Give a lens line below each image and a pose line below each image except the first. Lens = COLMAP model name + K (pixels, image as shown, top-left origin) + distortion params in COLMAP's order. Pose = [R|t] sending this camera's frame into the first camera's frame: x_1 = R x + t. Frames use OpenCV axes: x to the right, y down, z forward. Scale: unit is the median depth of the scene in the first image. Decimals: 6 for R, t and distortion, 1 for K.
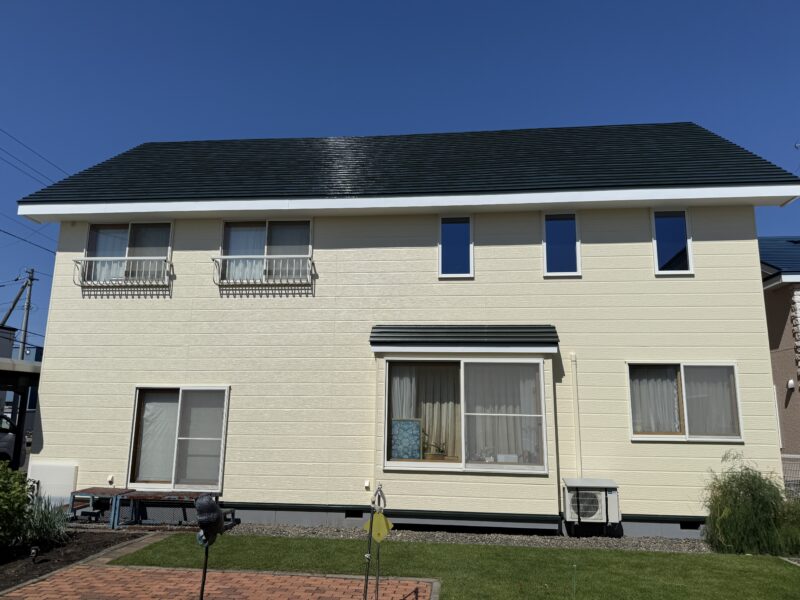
lens RADIAL K [[562.1, 0, 400.0], [0, 562.1, 300.0], [0, 0, 1]] dist [0.073497, -0.093956]
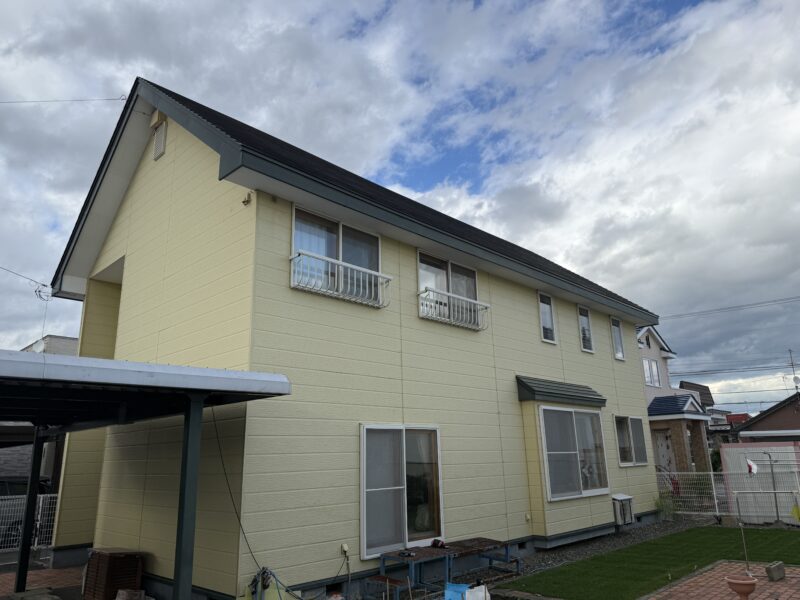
lens RADIAL K [[562.1, 0, 400.0], [0, 562.1, 300.0], [0, 0, 1]] dist [0.073497, -0.093956]
pose [[0.620535, 0.184851, 0.762081, -1.187933], [-0.110867, 0.982739, -0.148100, 0.096454], [-0.776302, 0.007412, 0.630317, 0.485286]]
